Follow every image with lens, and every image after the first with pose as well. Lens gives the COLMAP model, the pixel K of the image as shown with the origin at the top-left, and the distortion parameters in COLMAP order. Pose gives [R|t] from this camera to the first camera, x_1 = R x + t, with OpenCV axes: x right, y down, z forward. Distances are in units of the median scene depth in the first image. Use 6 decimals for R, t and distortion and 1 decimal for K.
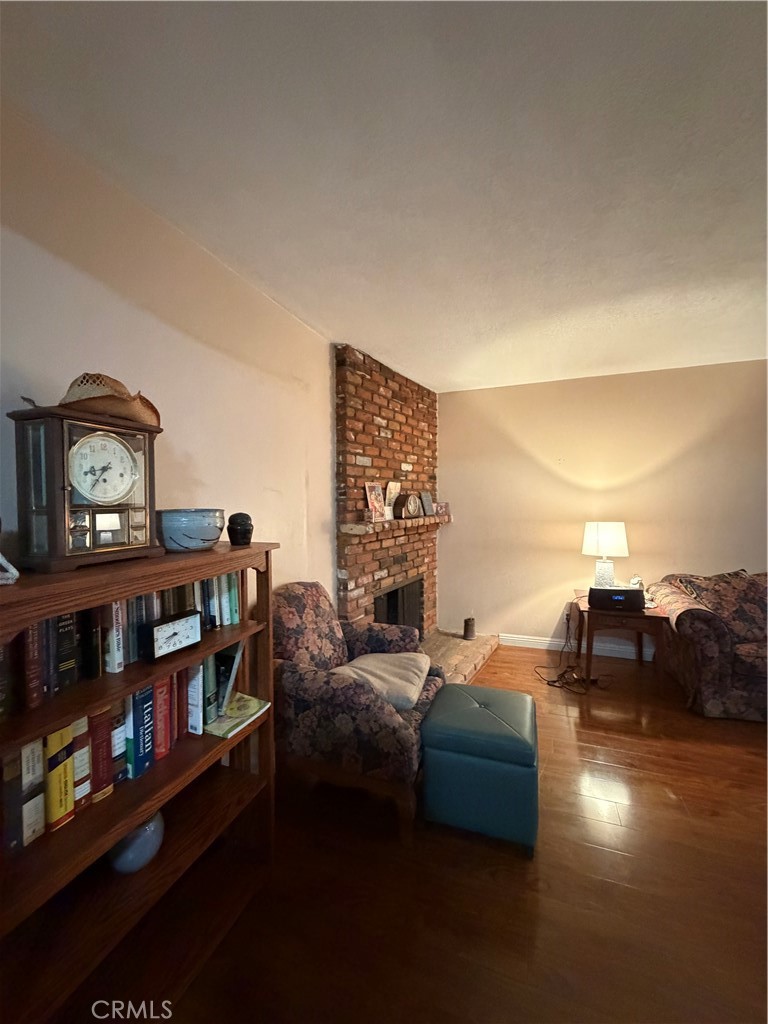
lens RADIAL K [[409.0, 0, 385.3], [0, 409.0, 511.3], [0, 0, 1]] dist [0.000268, 0.000140]
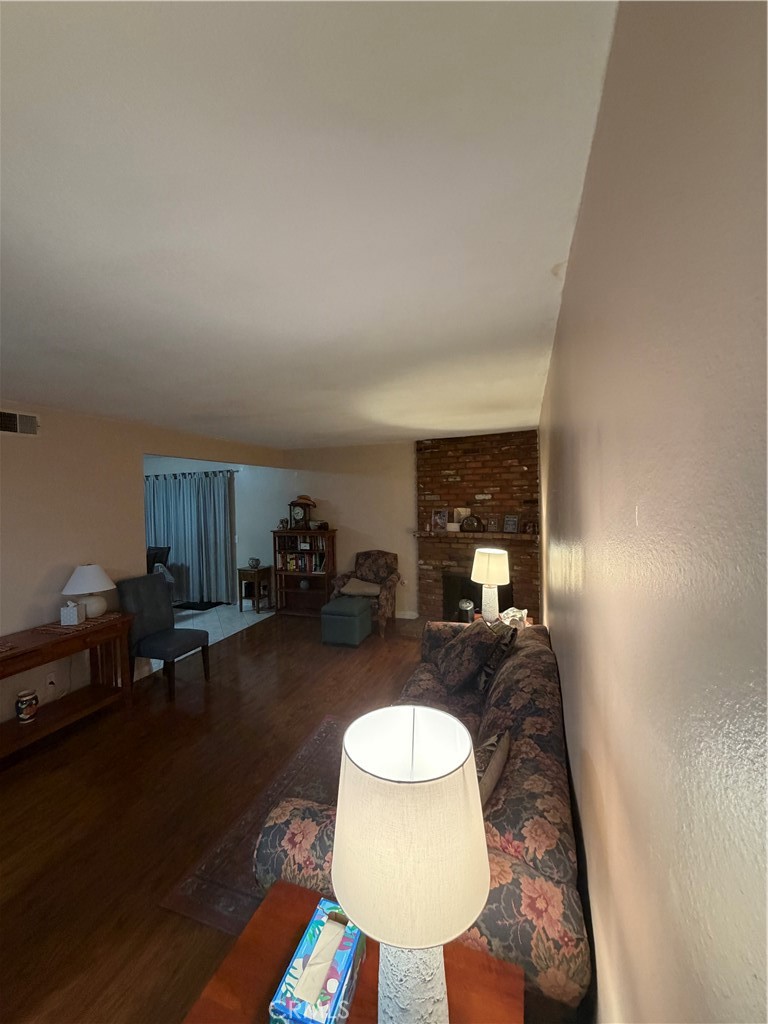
lens RADIAL K [[409.0, 0, 383.5], [0, 409.0, 508.5], [0, 0, 1]] dist [0.000268, 0.000140]
pose [[0.016226, 0.041484, -0.999007, 1.790545], [-0.009415, 0.999101, 0.041335, -0.148484], [0.999824, 0.008735, 0.016602, 0.753845]]
